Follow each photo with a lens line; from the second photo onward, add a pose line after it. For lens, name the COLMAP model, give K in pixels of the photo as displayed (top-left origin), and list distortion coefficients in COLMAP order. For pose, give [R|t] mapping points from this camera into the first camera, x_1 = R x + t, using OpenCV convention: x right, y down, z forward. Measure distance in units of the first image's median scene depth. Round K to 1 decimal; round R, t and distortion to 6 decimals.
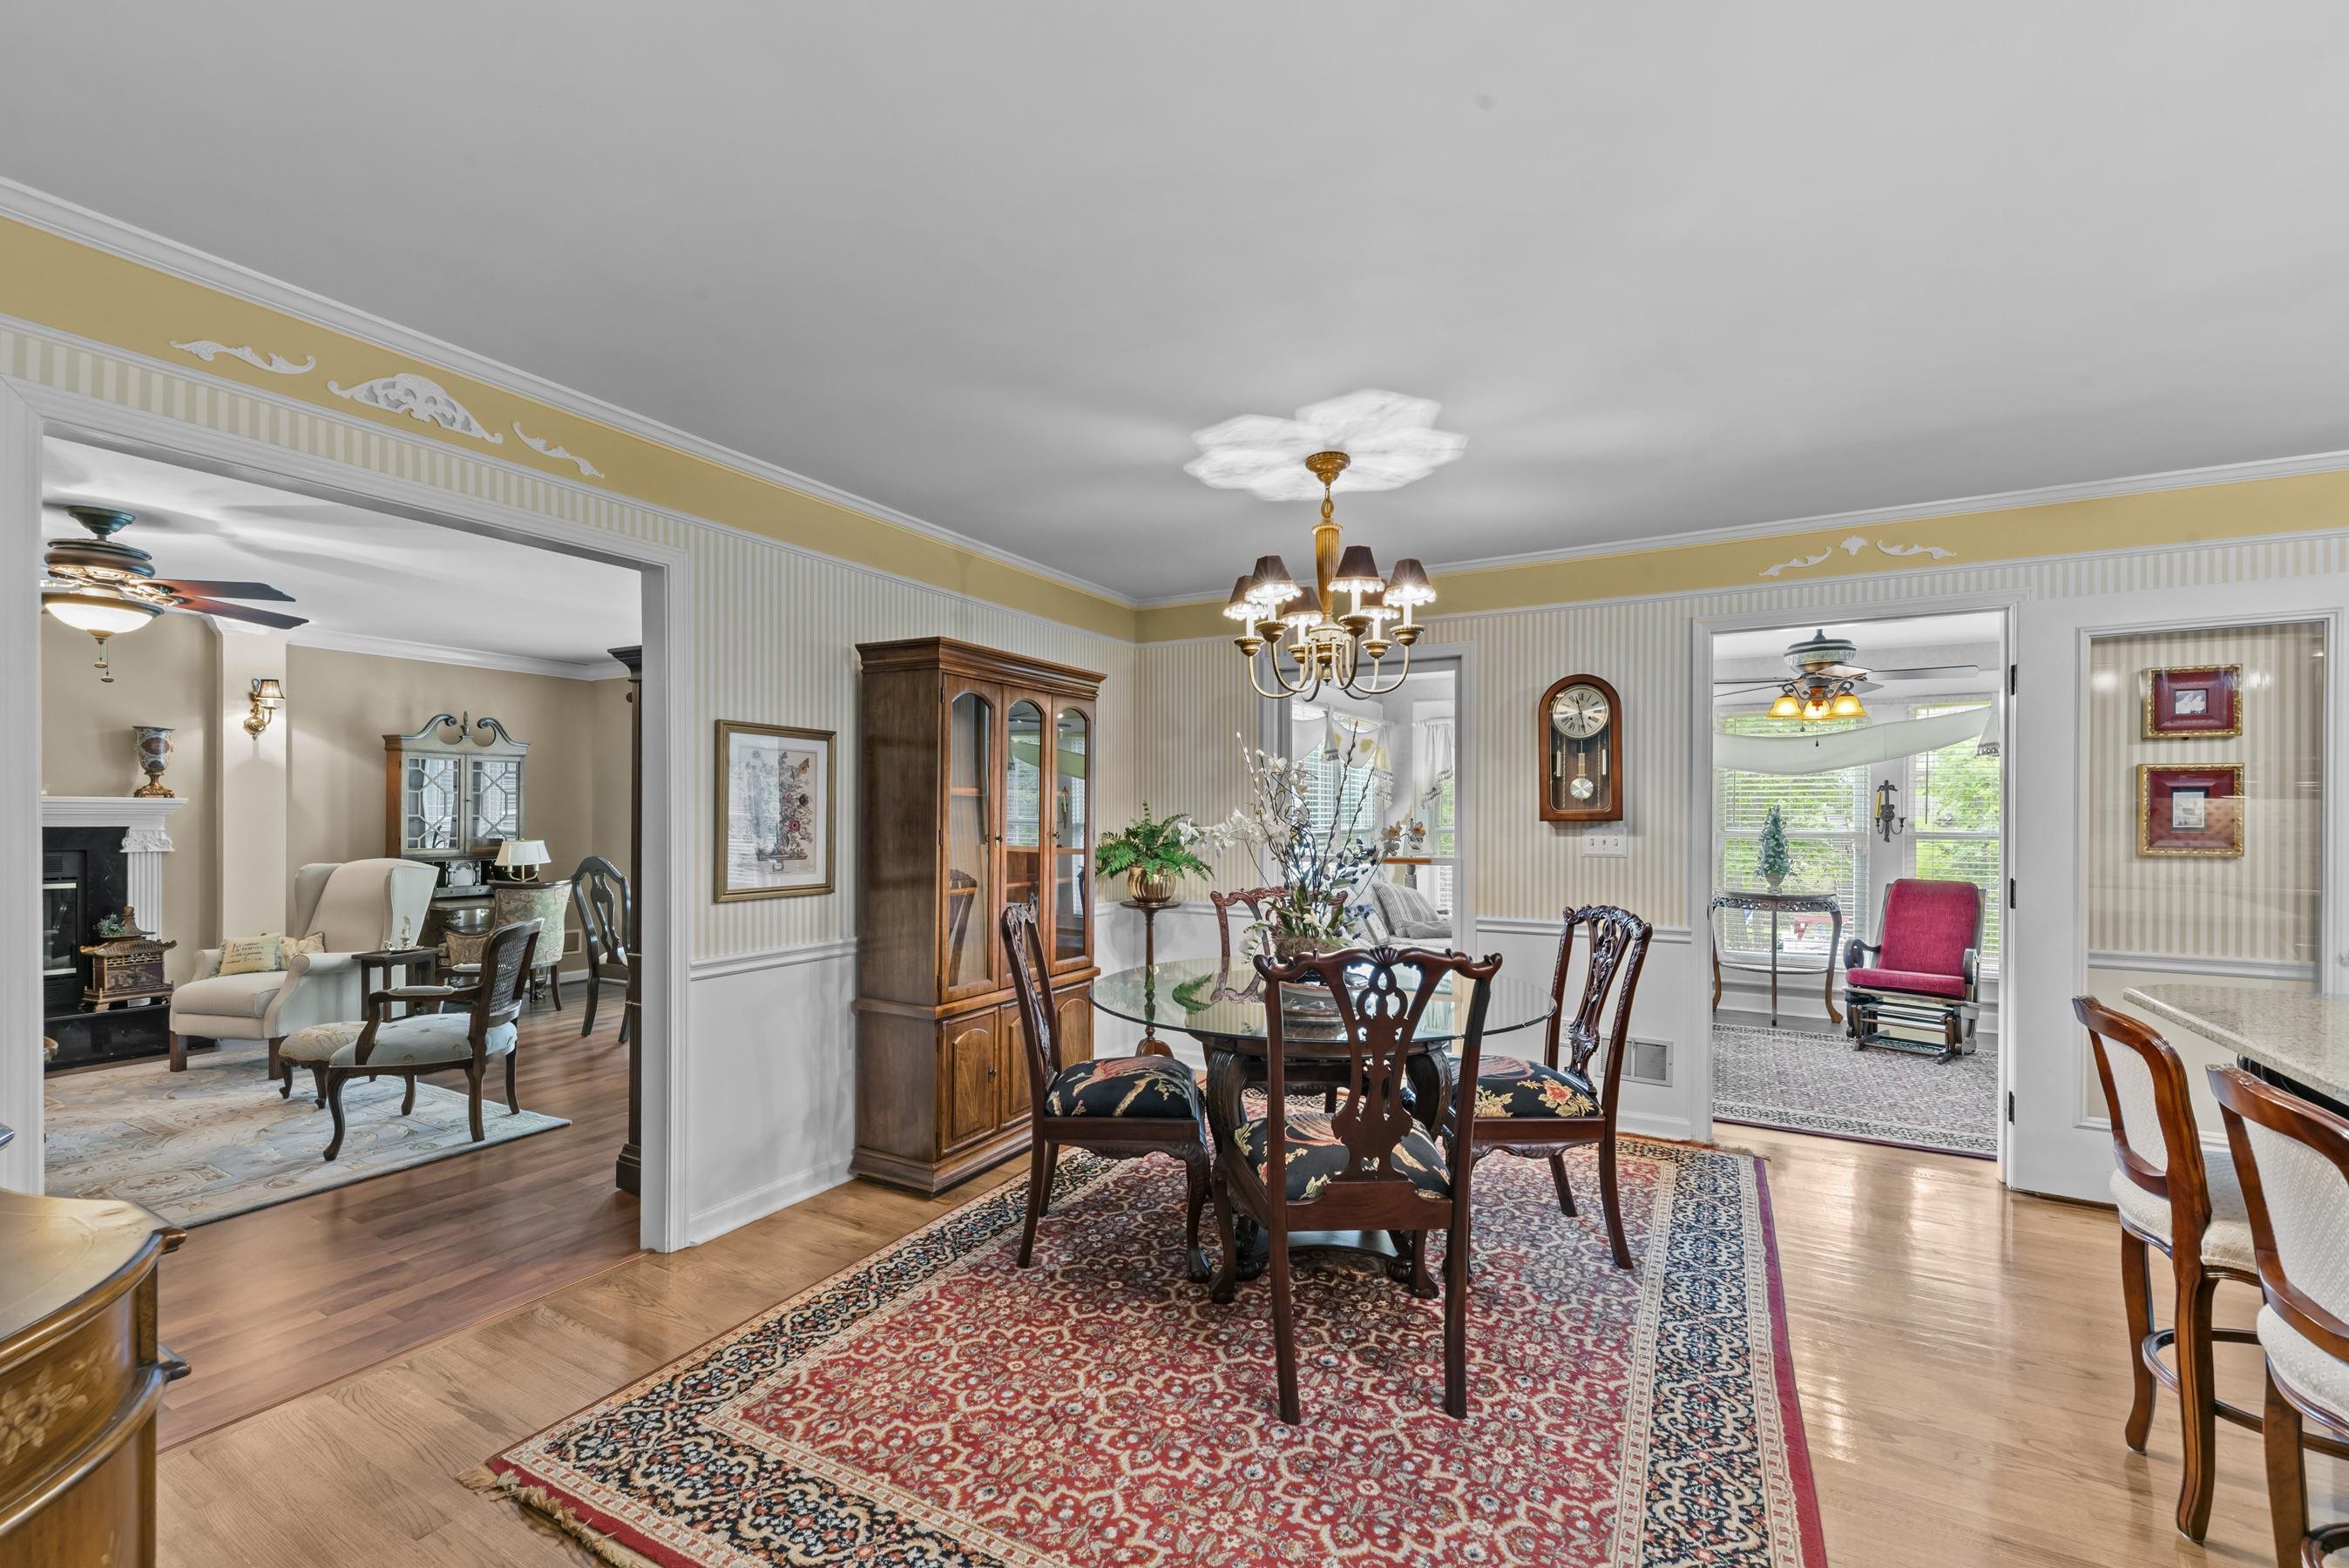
lens RADIAL K [[959.4, 0, 1168.5], [0, 959.4, 840.3], [0, 0, 1]] dist [0.008848, -0.006935]
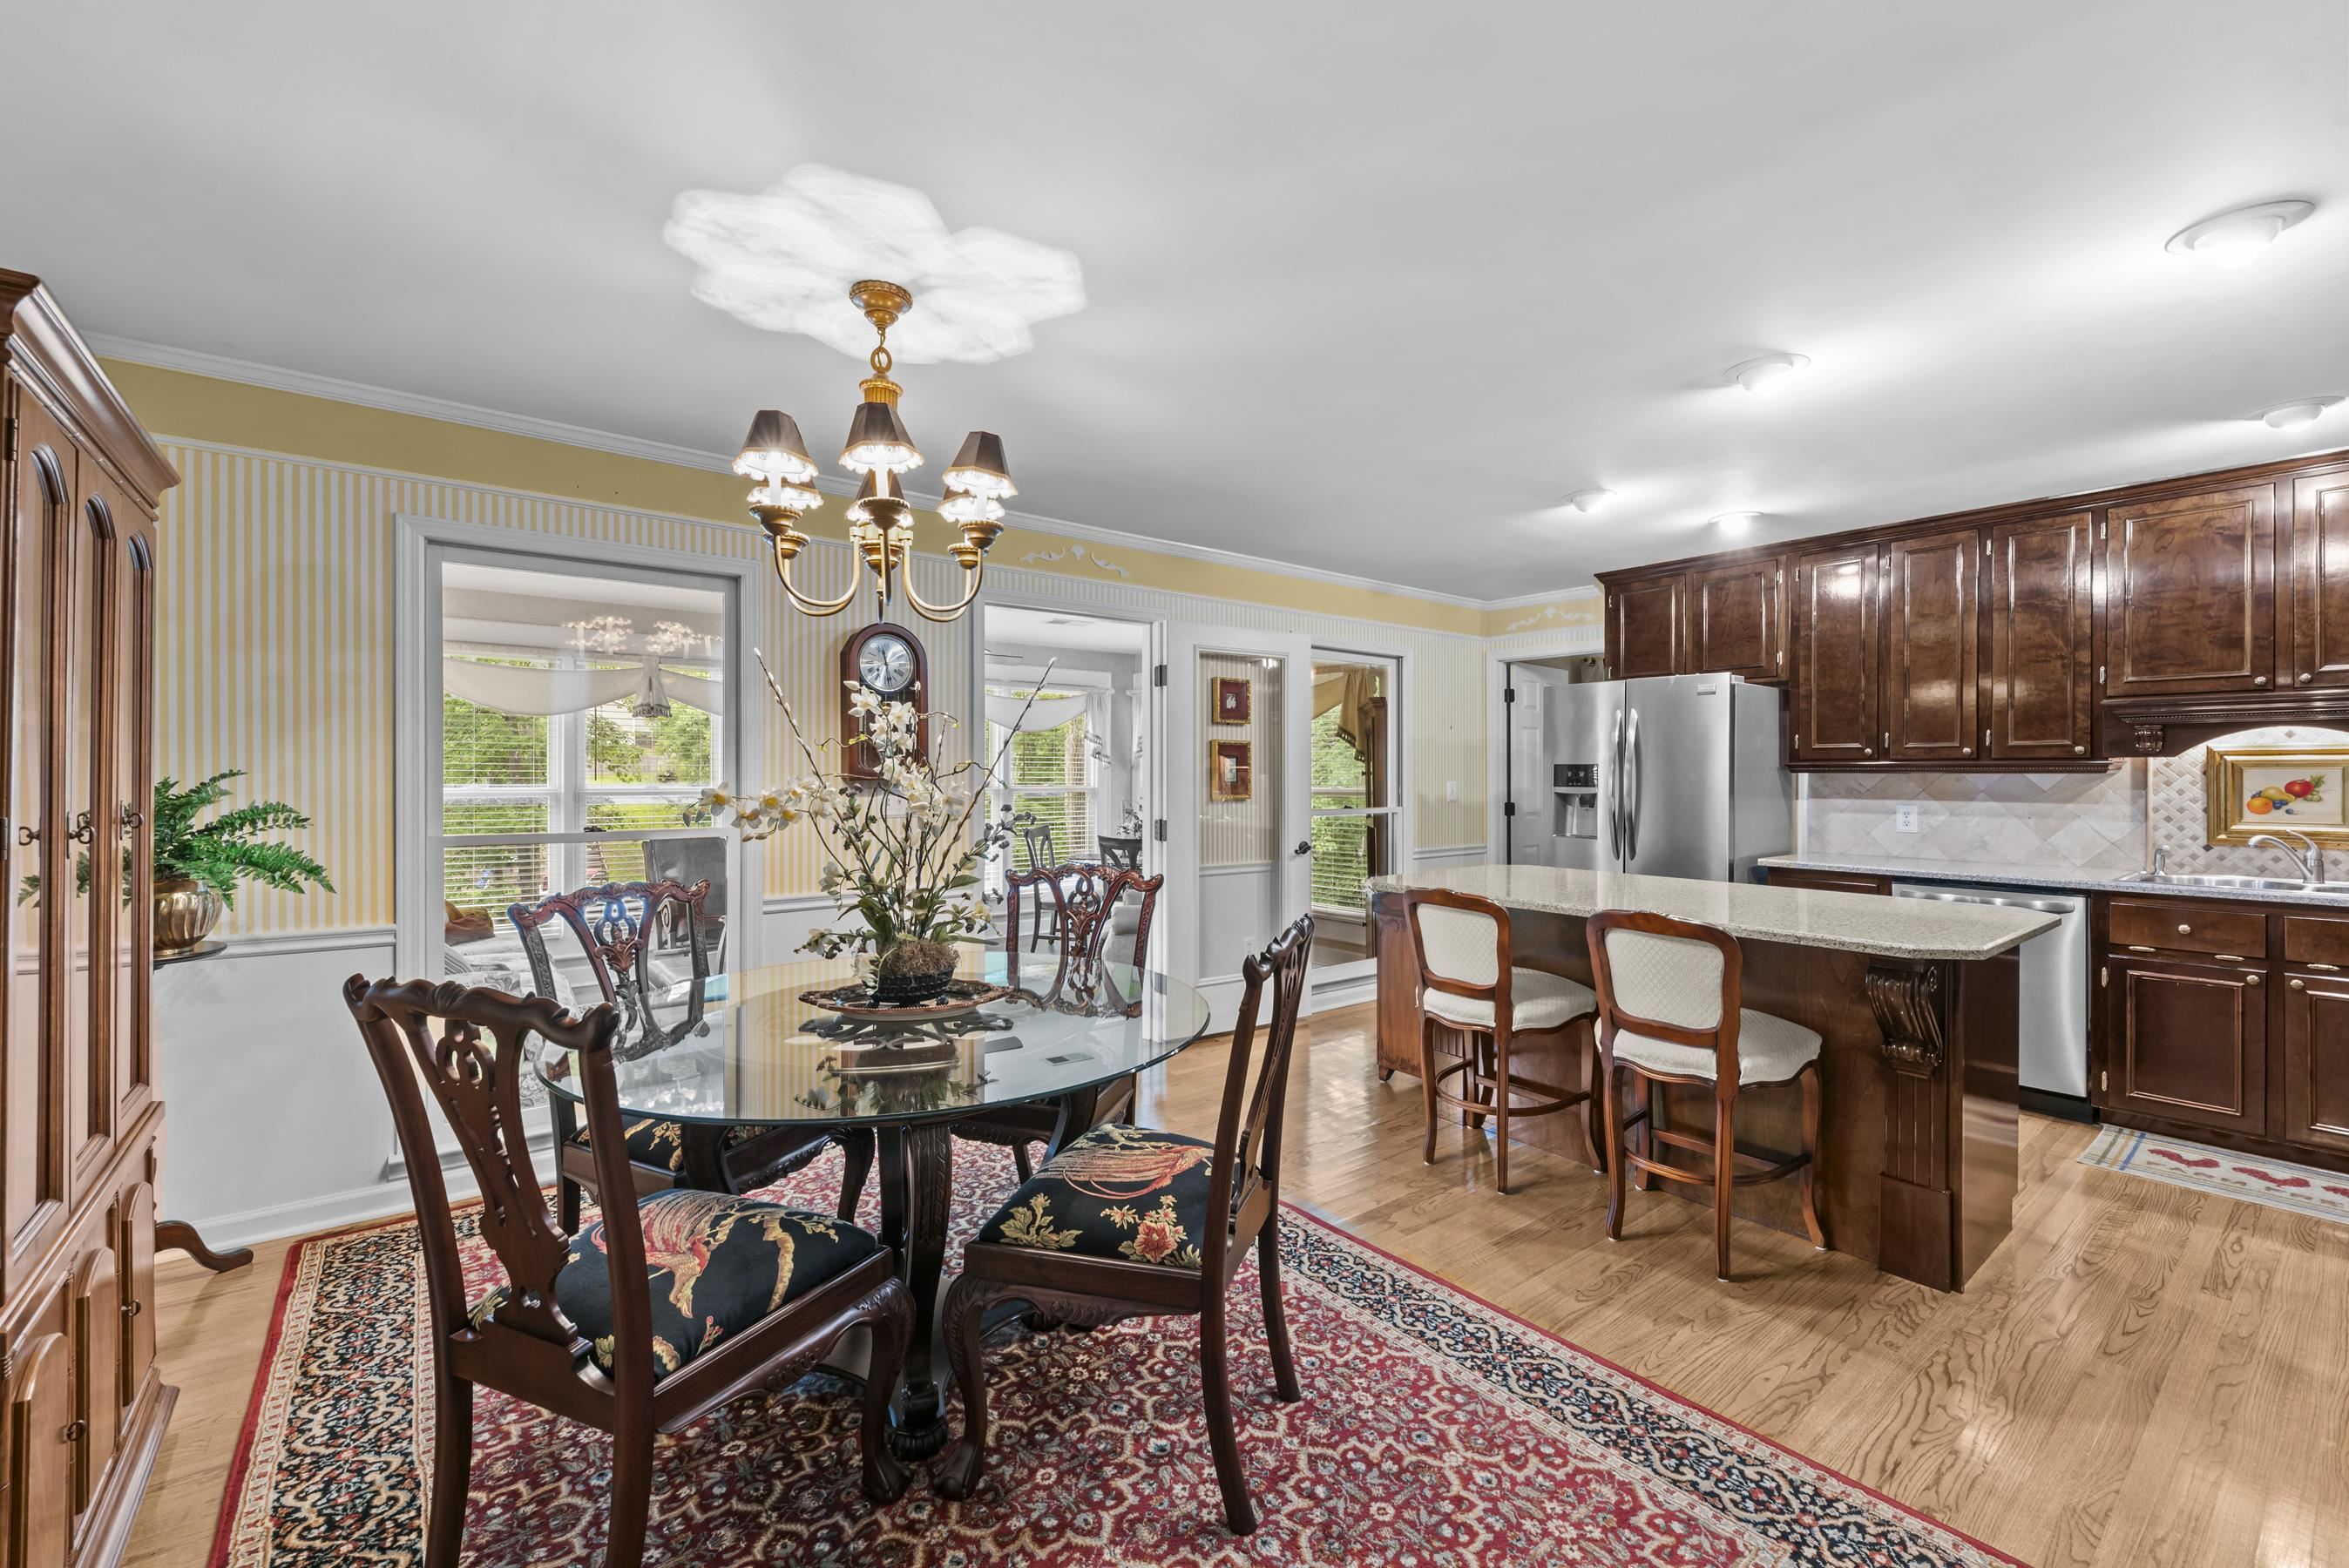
lens RADIAL K [[959.4, 0, 1194.5], [0, 959.4, 779.4], [0, 0, 1]] dist [0.008848, -0.006935]
pose [[0.343851, -0.013614, 0.938926, -0.452003], [0.031172, 0.999509, 0.003077, -0.021278], [-0.938507, 0.028210, 0.344106, 0.538928]]
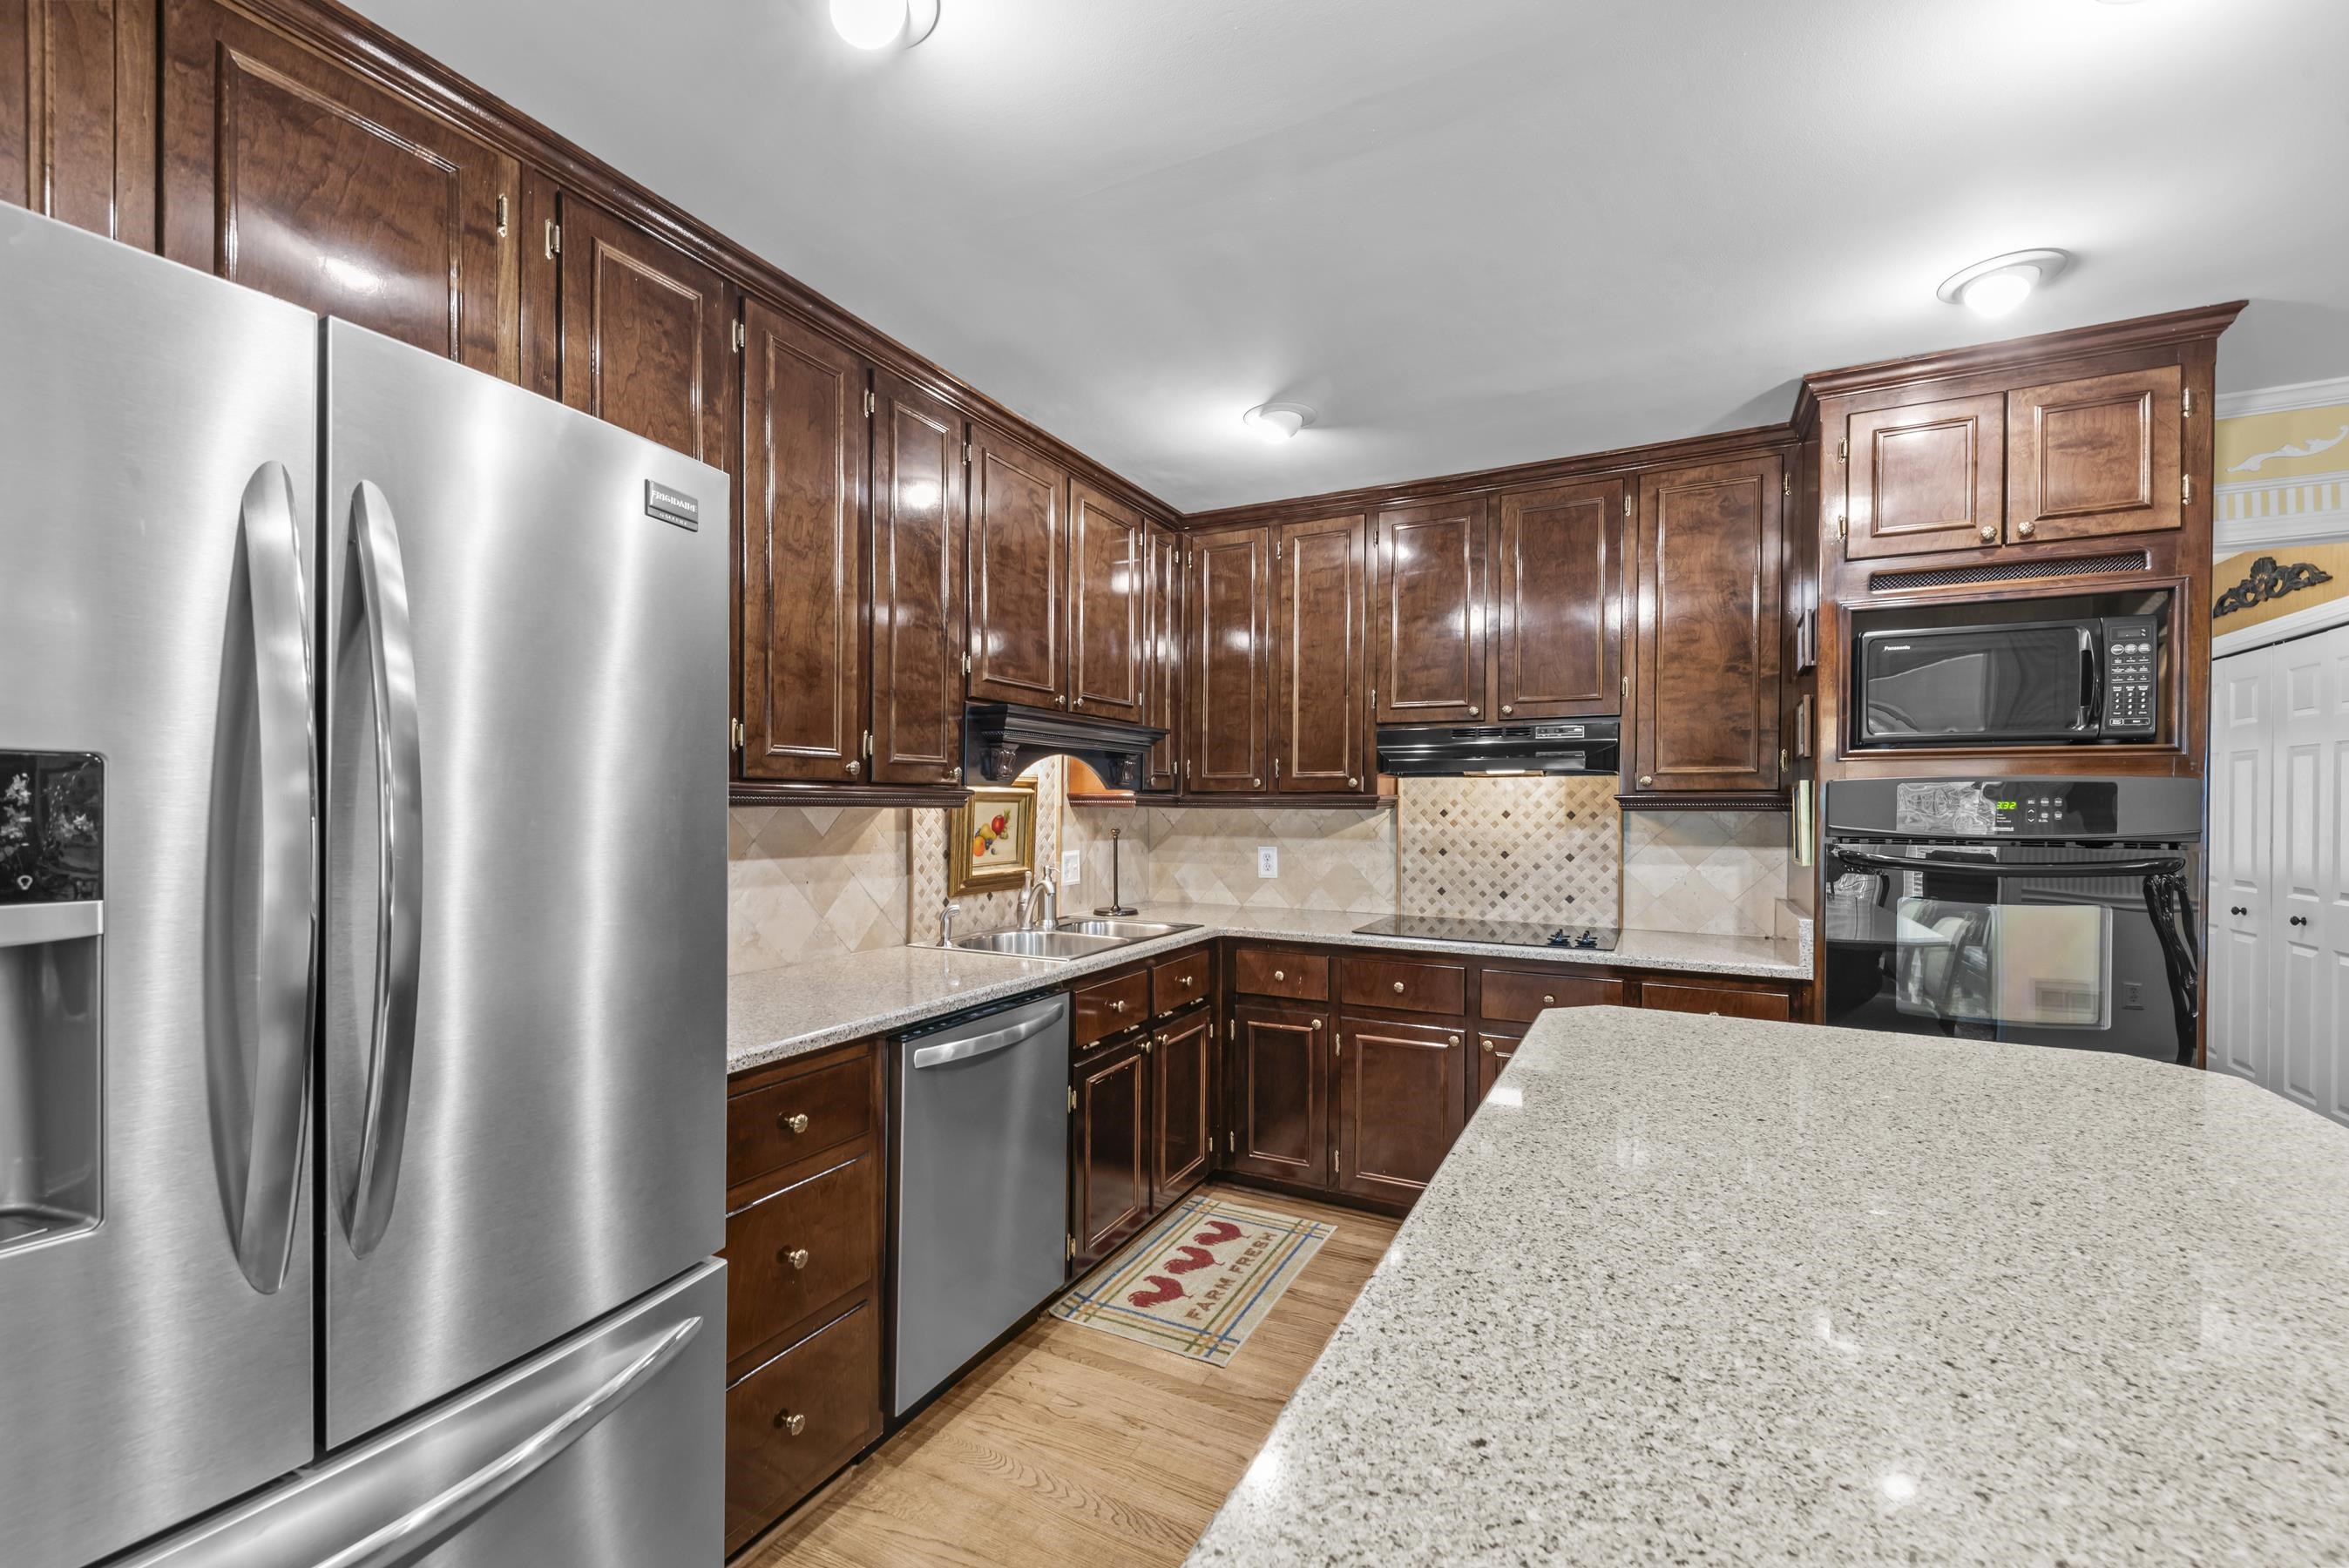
lens RADIAL K [[959.4, 0, 1205.2], [0, 959.4, 793.6], [0, 0, 1]] dist [0.008848, -0.006935]
pose [[-0.998556, -0.009701, -0.052836, 1.145031], [-0.010503, 0.999834, 0.014916, -0.015629], [0.052682, 0.015450, -0.998492, 0.754151]]
